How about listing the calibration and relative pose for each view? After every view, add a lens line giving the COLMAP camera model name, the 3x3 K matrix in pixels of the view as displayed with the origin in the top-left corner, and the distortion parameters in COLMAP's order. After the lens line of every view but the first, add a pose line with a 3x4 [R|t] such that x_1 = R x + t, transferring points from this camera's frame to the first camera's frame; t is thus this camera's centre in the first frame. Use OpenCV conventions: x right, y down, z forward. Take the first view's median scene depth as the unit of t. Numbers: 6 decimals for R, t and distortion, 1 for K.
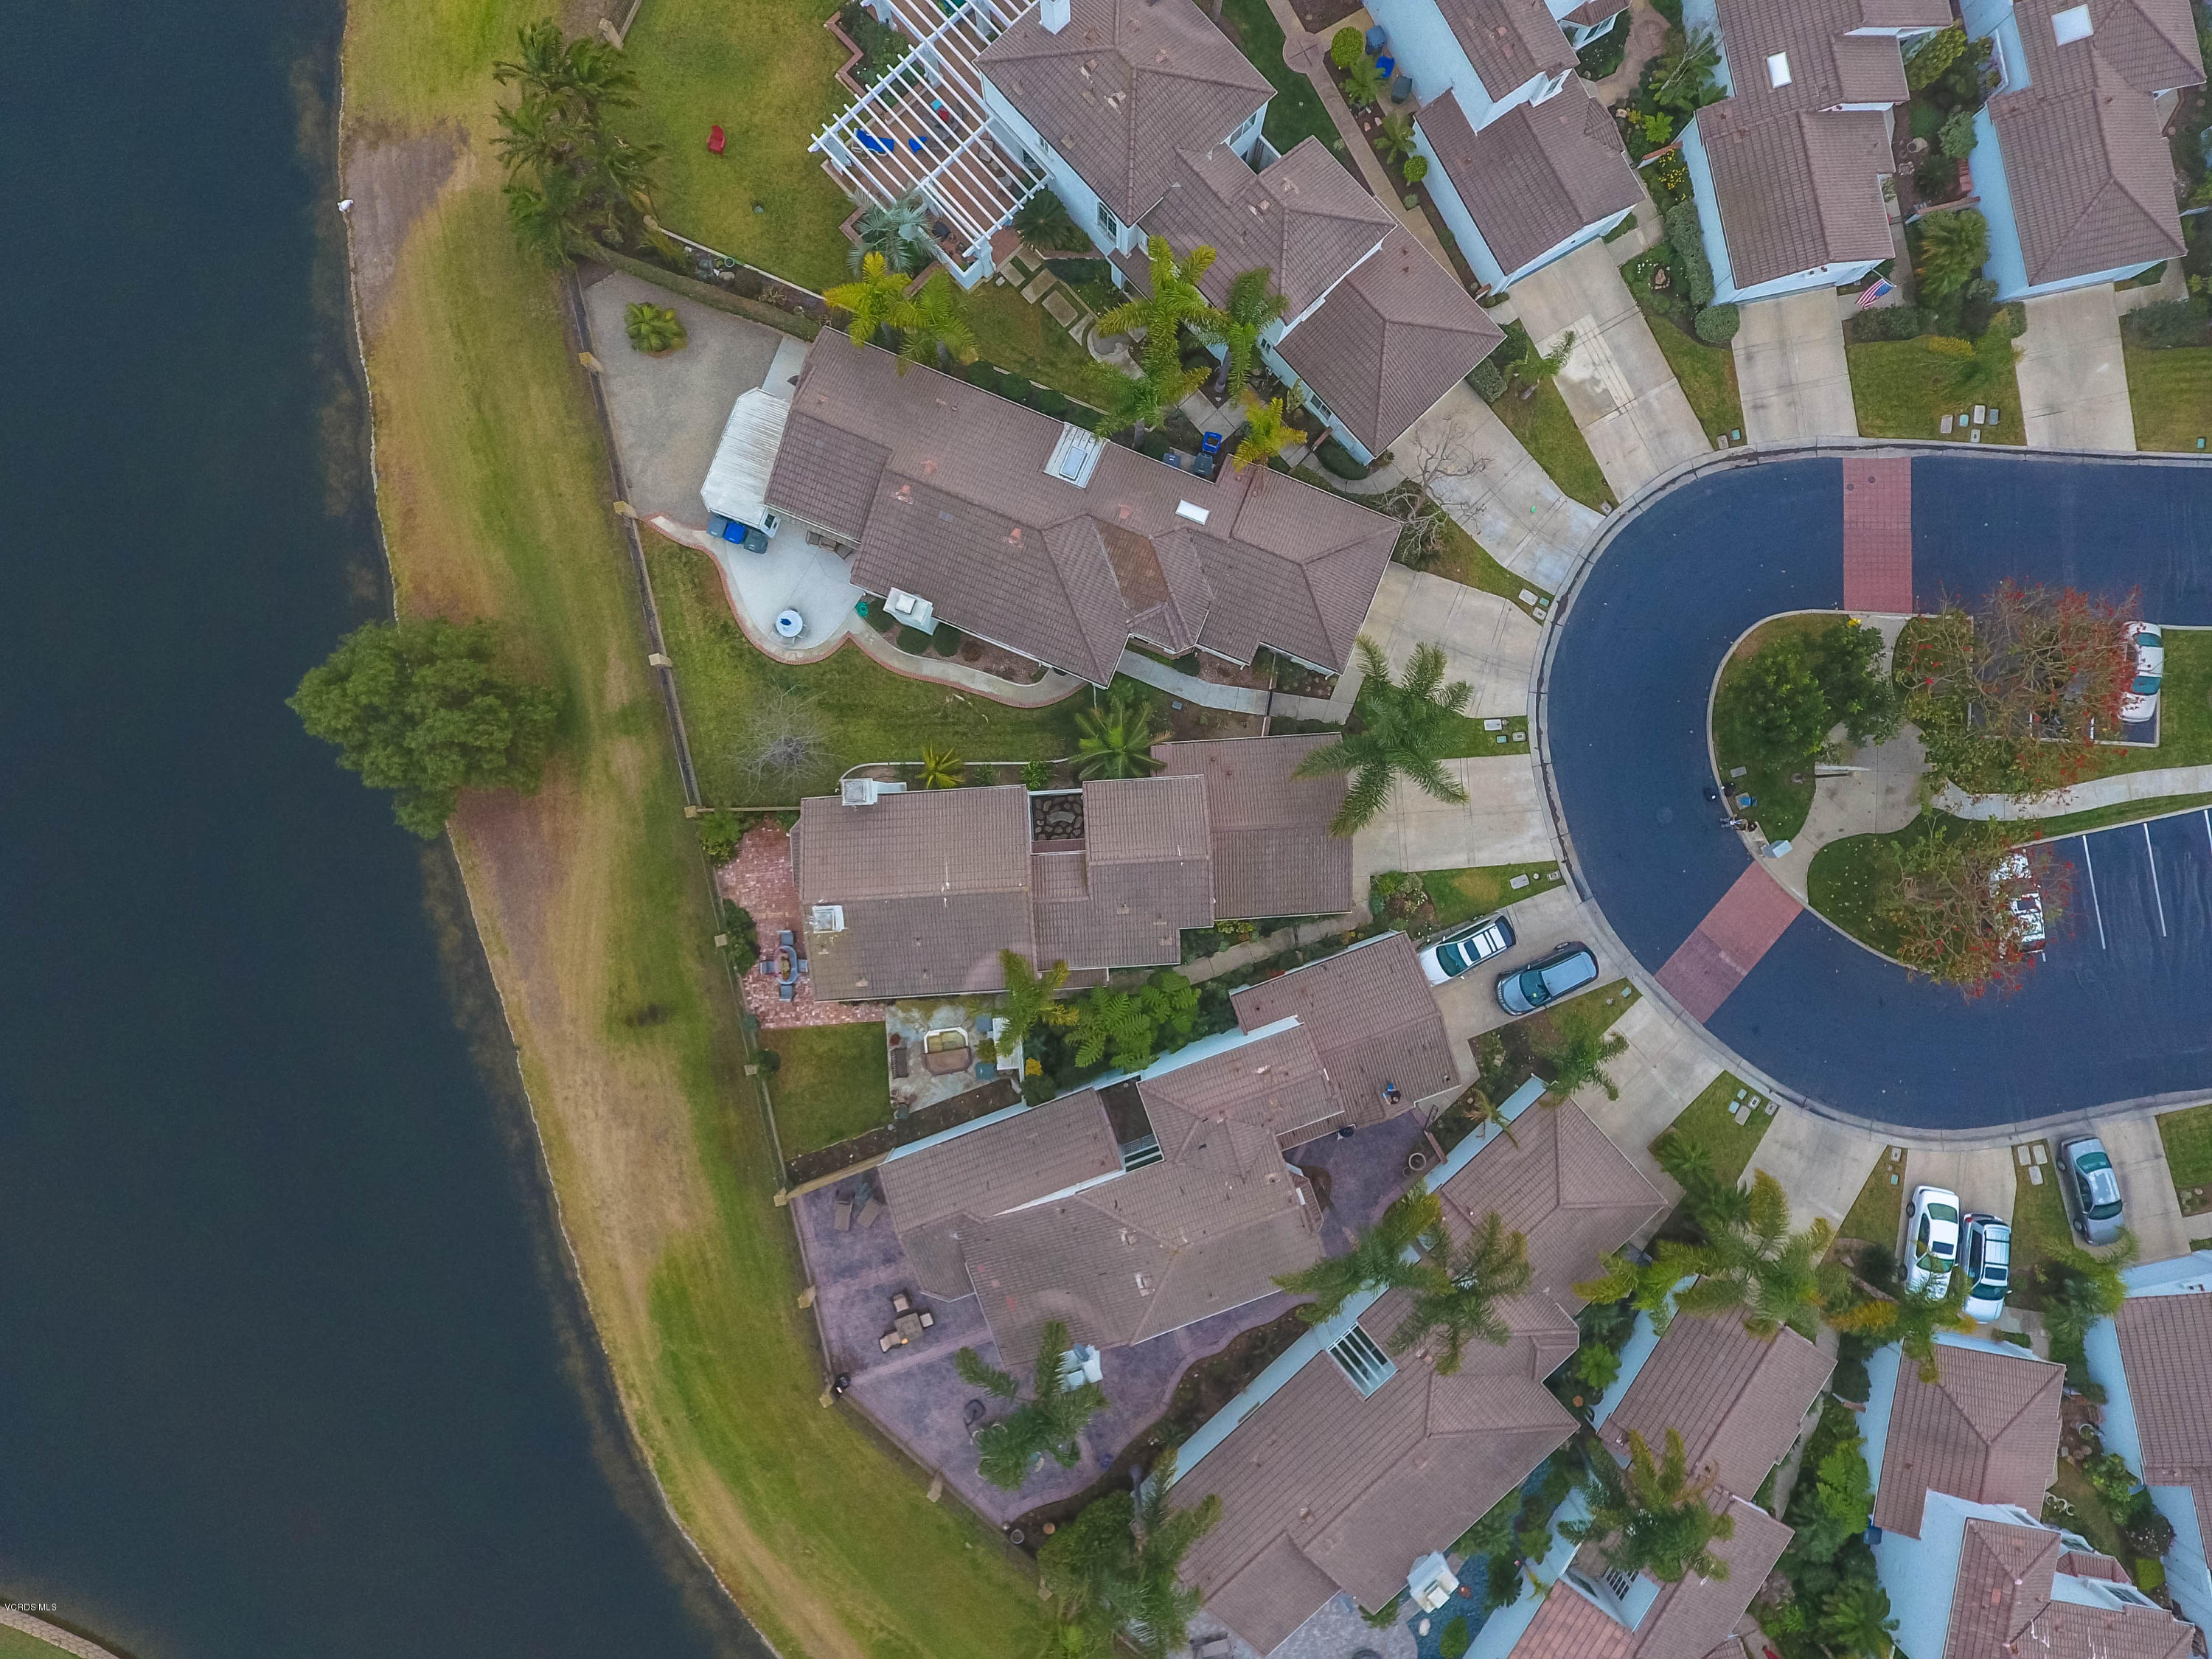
lens RADIAL K [[1275.1, 0, 1095.5], [0, 1275.1, 826.4], [0, 0, 1]] dist [-0.001310, -0.001220]
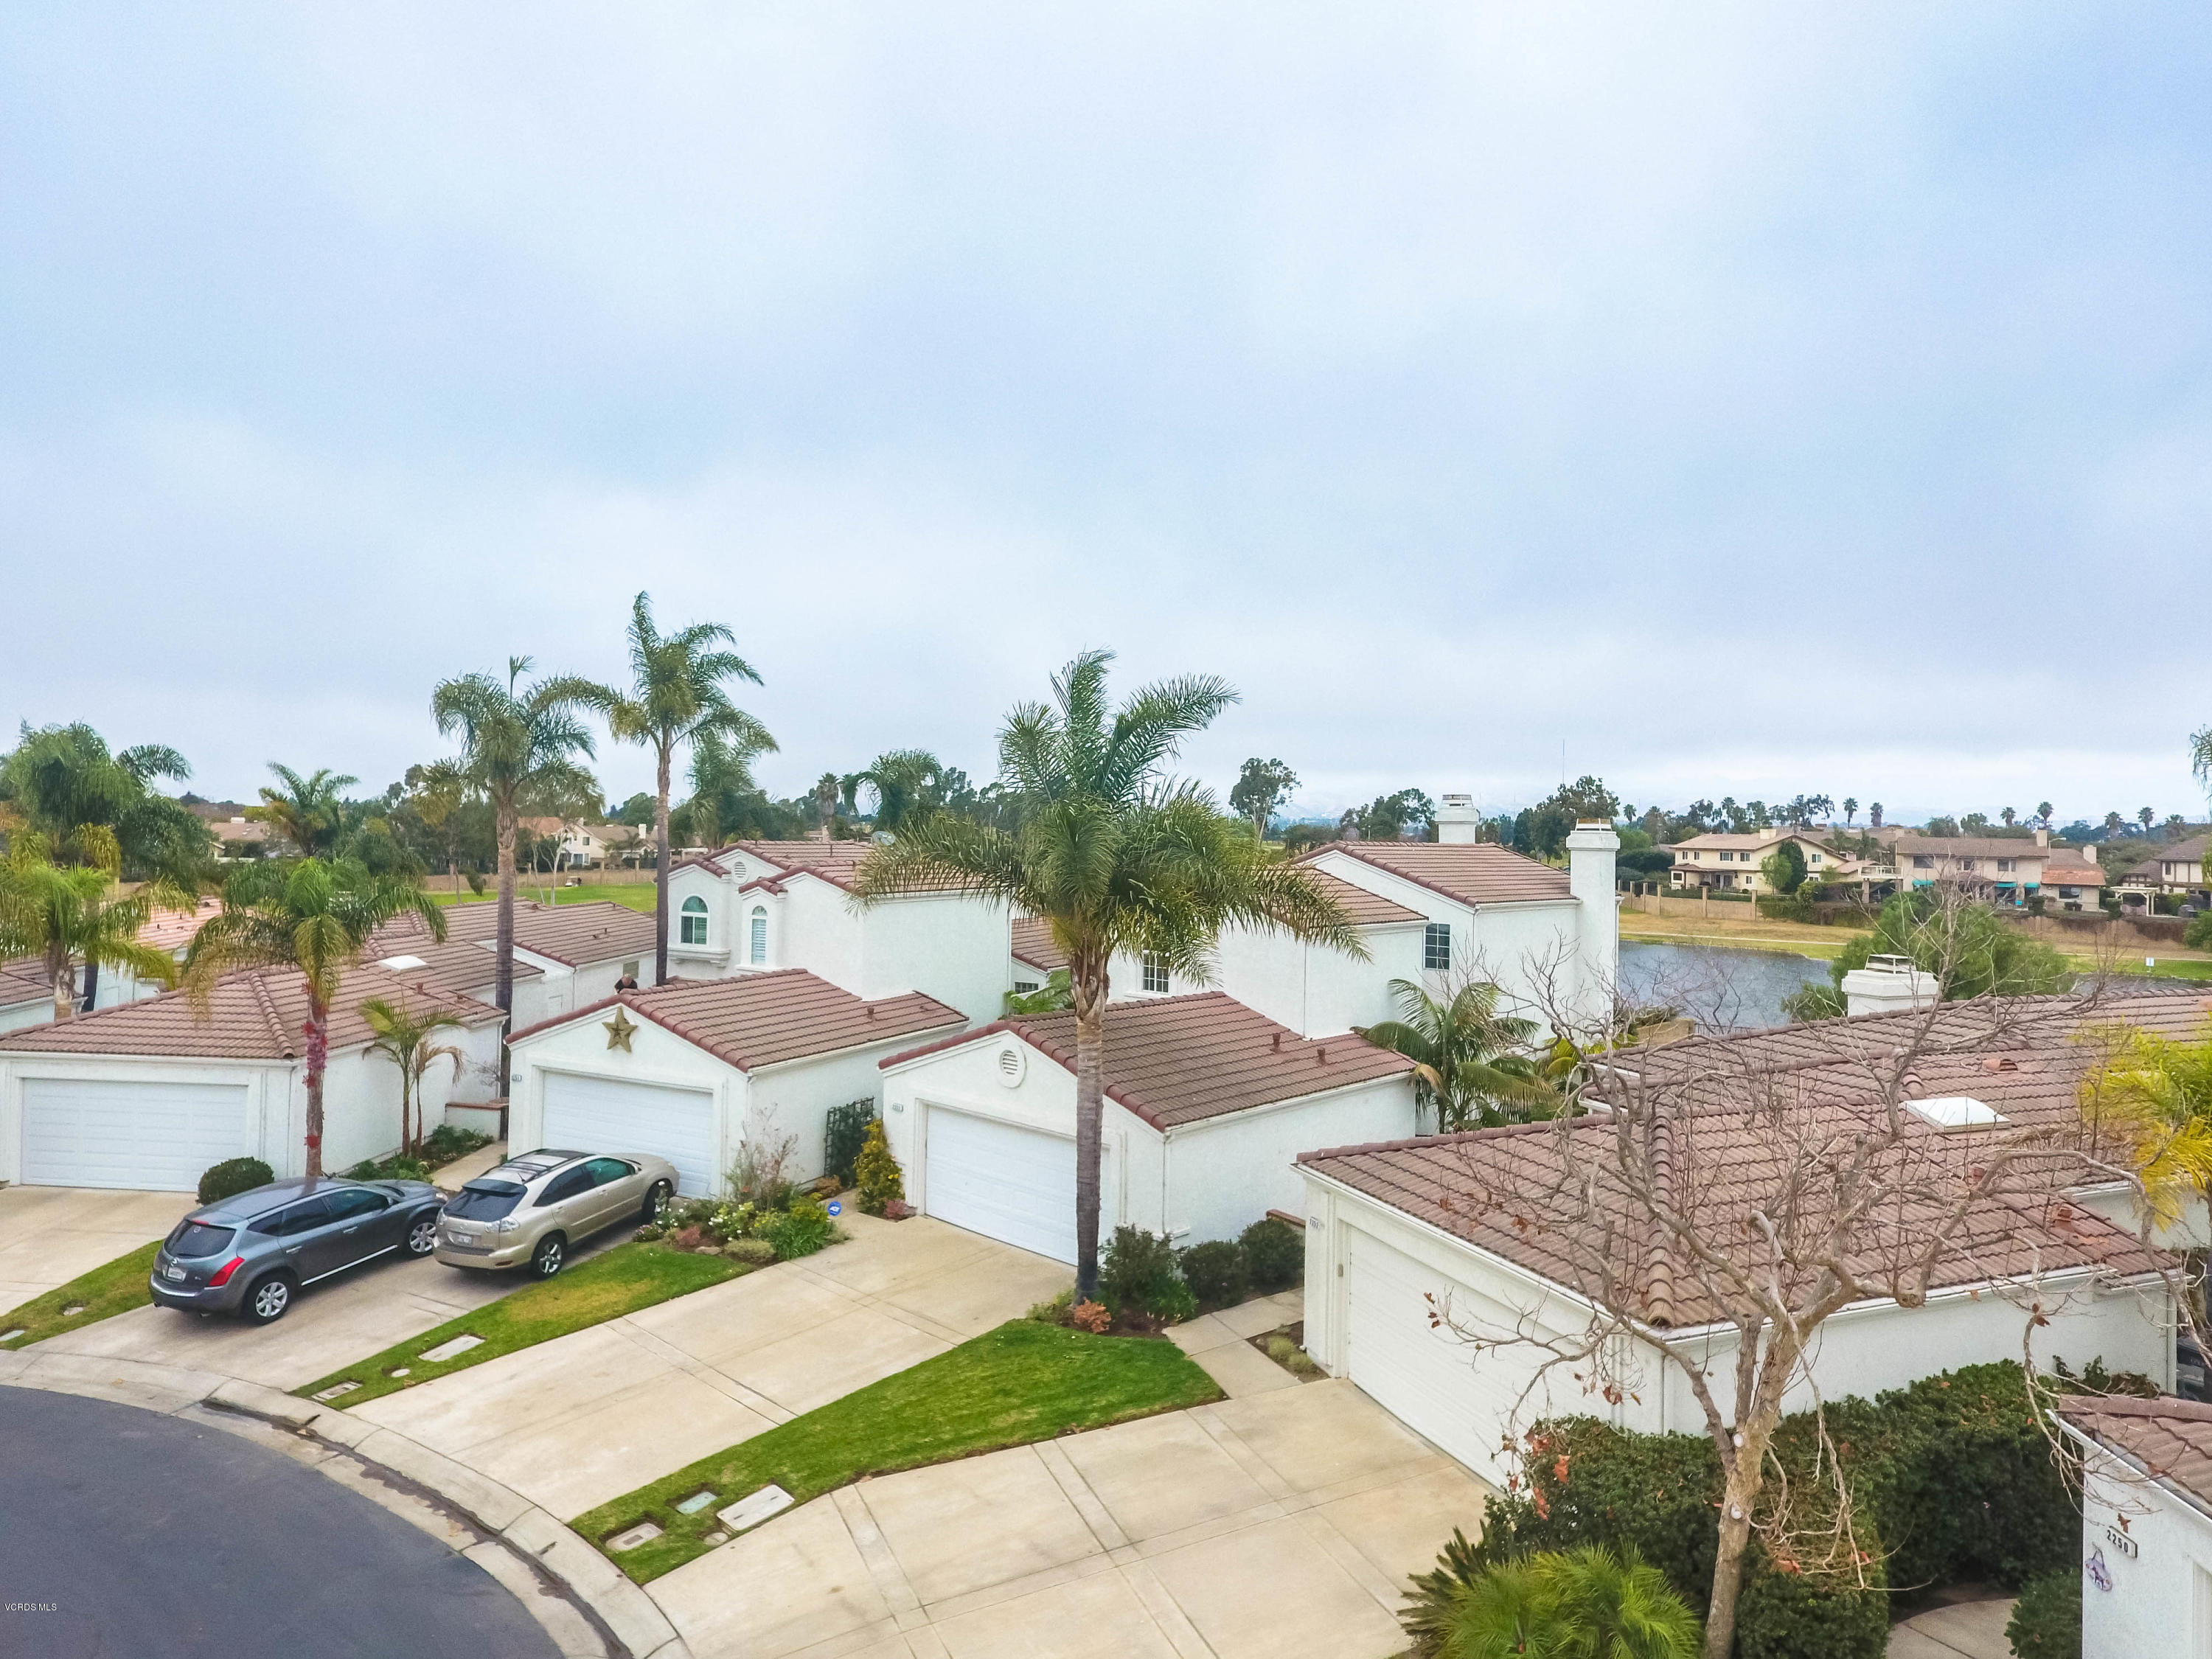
lens RADIAL K [[1275.1, 0, 1101.6], [0, 1275.1, 829.1], [0, 0, 1]] dist [-0.001310, -0.001220]
pose [[-0.723867, 0.002654, -0.689935, 0.440803], [-0.689927, -0.008951, 0.723824, -0.314939], [-0.004255, 0.999956, 0.008311, 0.864218]]
